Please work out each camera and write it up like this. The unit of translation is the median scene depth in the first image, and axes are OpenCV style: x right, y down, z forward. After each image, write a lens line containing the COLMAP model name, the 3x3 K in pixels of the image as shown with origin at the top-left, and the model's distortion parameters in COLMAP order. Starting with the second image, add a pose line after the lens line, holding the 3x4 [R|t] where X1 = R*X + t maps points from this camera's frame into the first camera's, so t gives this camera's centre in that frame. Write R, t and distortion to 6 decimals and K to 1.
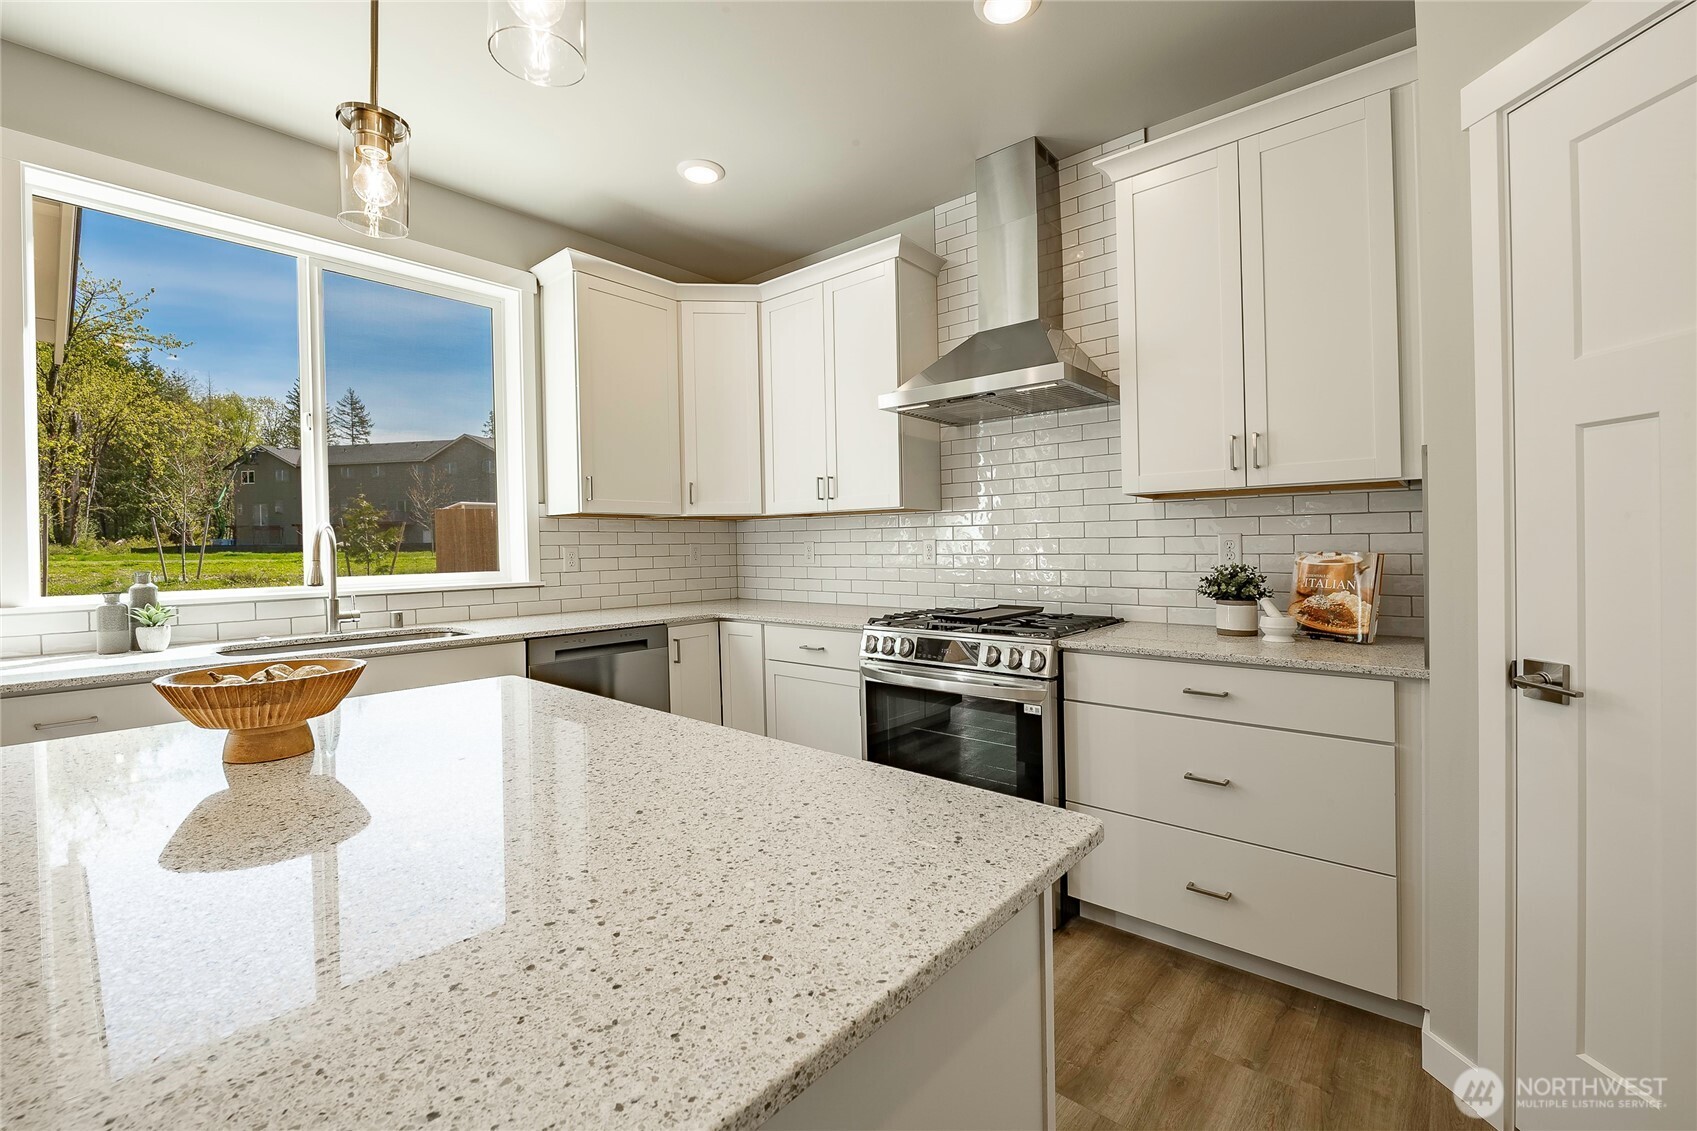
lens RADIAL K [[711.2, 0, 847.2], [0, 711.2, 542.4], [0, 0, 1]] dist [-0.000316, -0.000447]
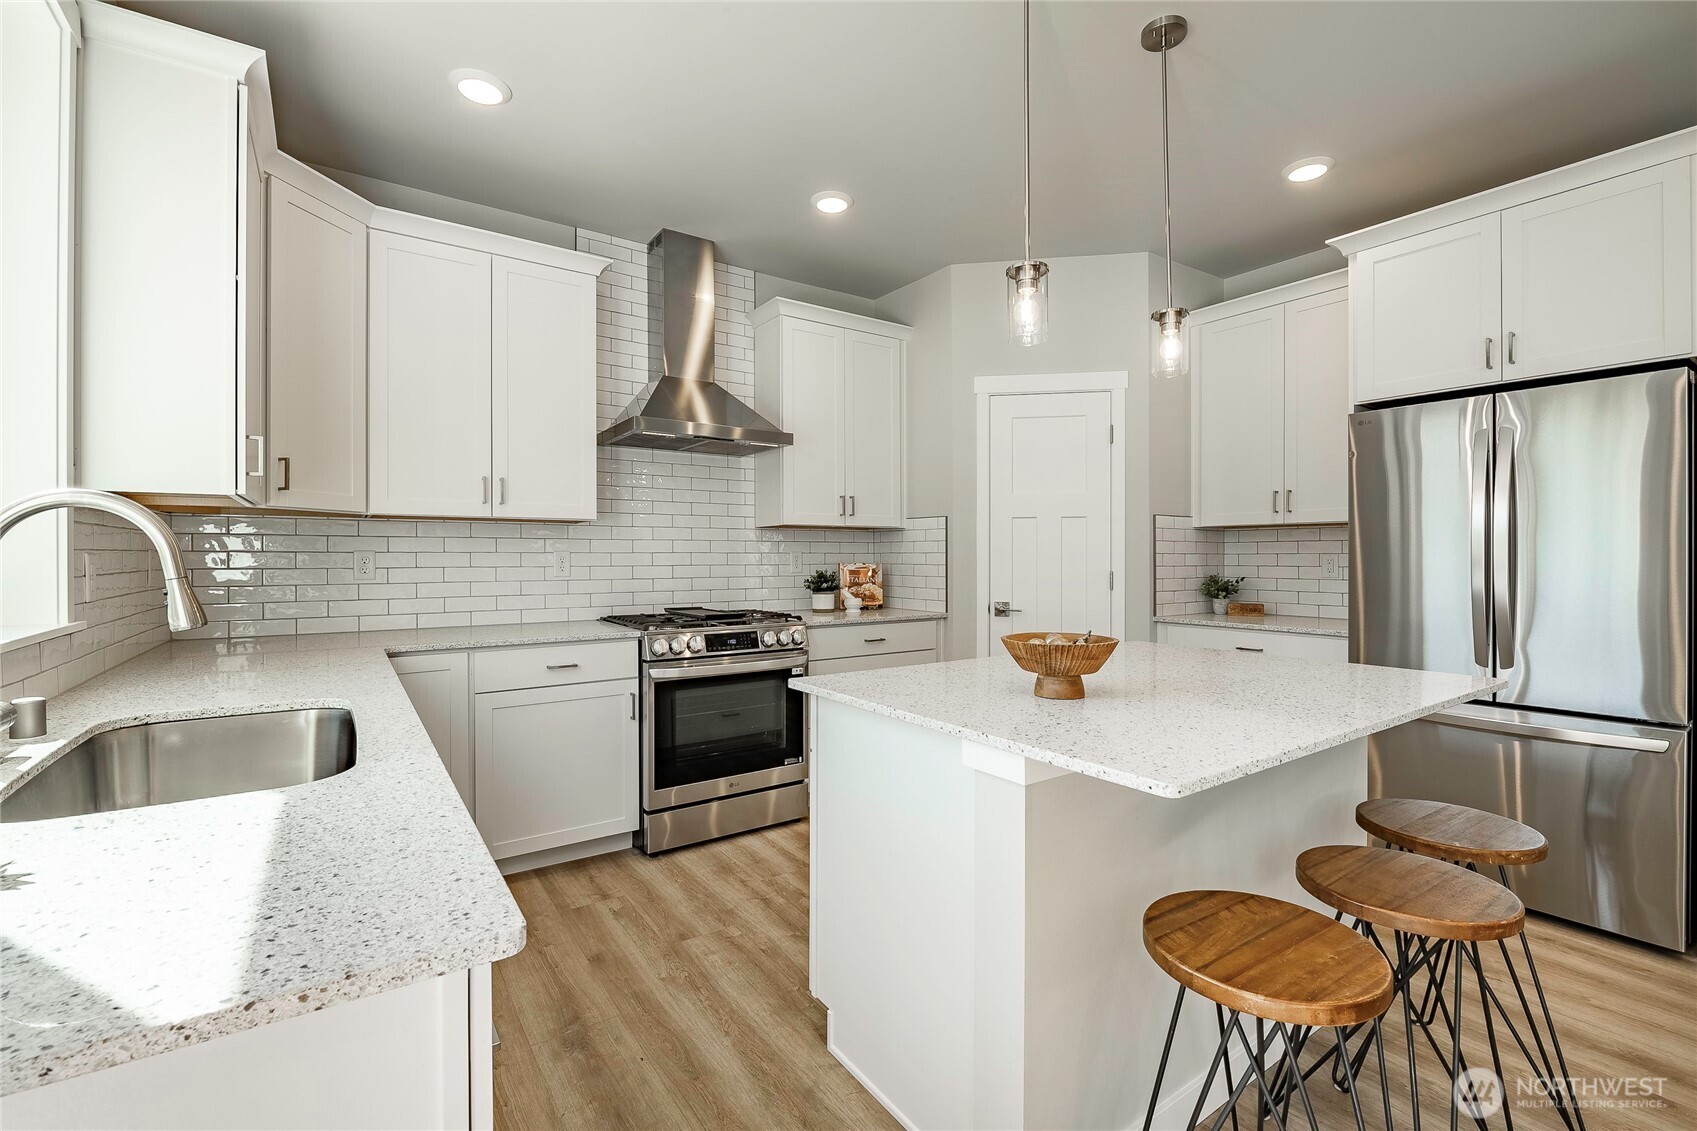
lens RADIAL K [[741.5, 0, 840.8], [0, 741.5, 562.3], [0, 0, 1]] dist [-0.019274, -0.000799]
pose [[0.250618, 0.004224, 0.968077, -0.843010], [-0.007029, 0.999972, -0.002544, 0.011685], [-0.968060, -0.006167, 0.250641, 0.381740]]
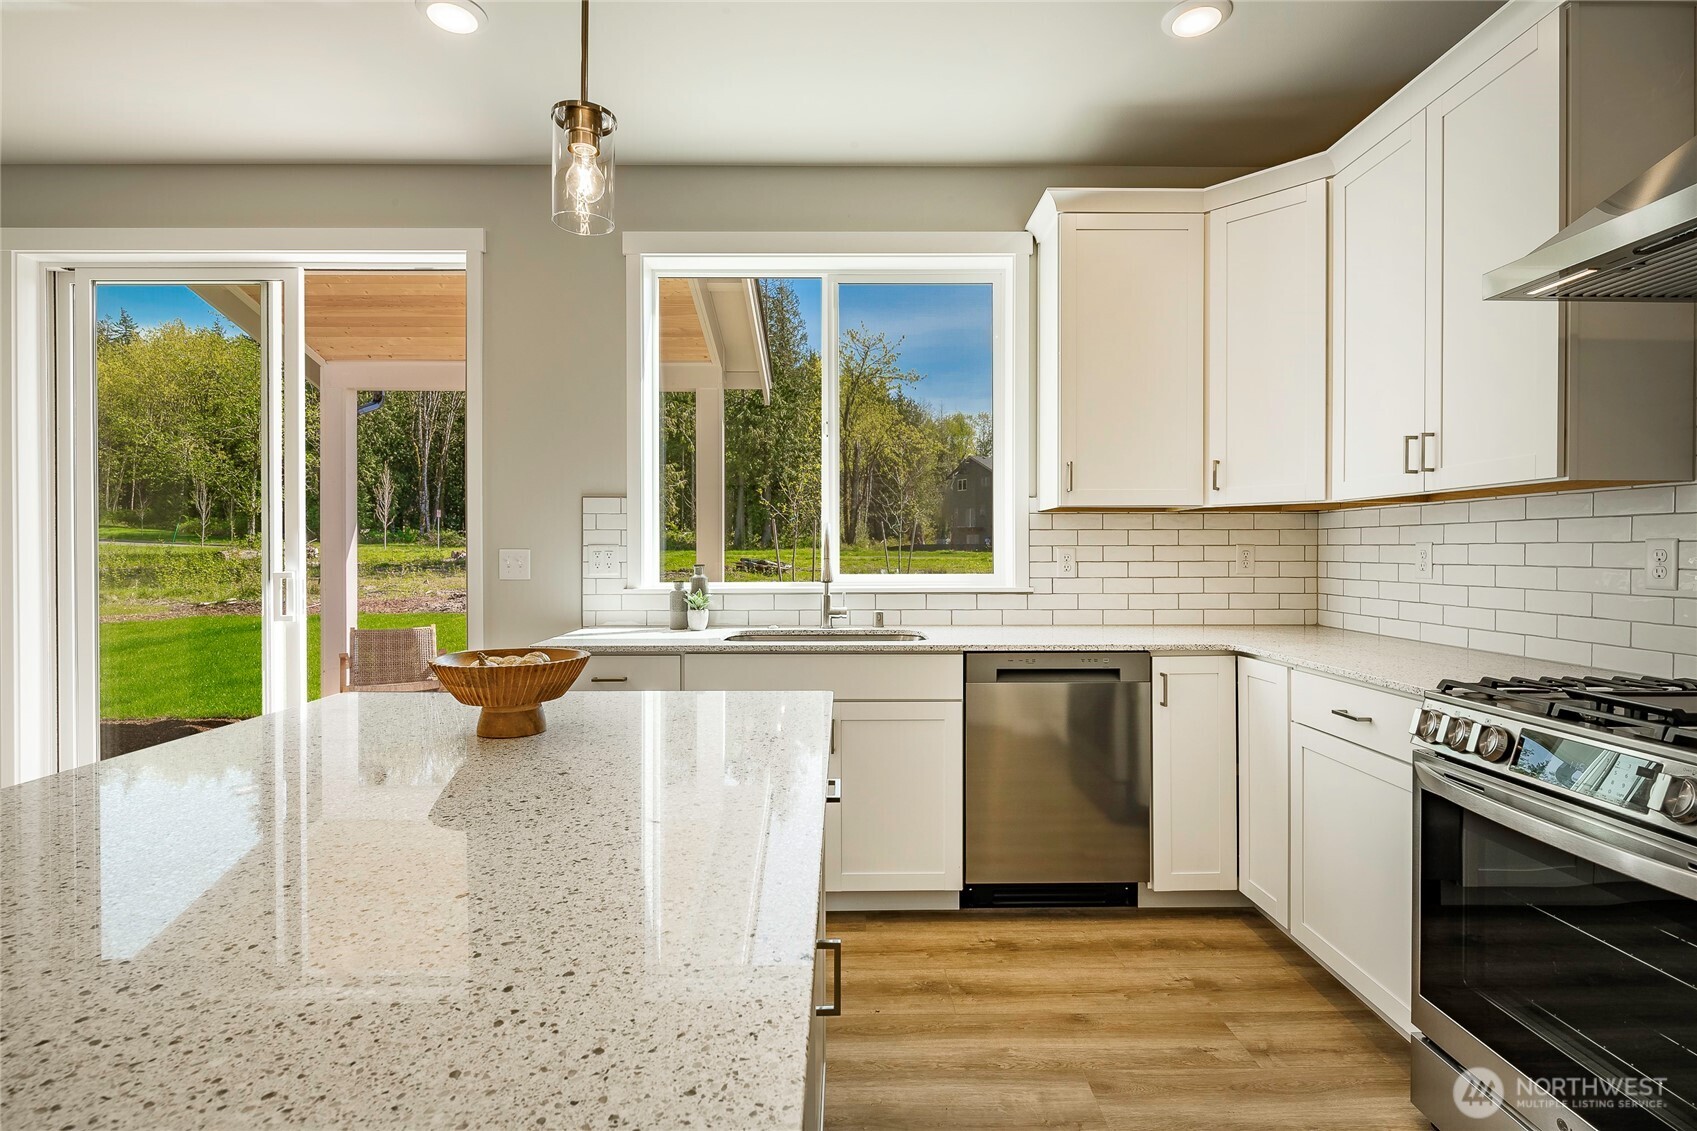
lens RADIAL K [[805.4, 0, 859.8], [0, 805.4, 556.3], [0, 0, 1]] dist [-0.003168, -0.000975]
pose [[0.666360, 0.016119, -0.745456, 0.171040], [-0.004225, 0.999832, 0.017842, 0.000510], [0.745618, -0.008739, 0.666316, 0.208440]]
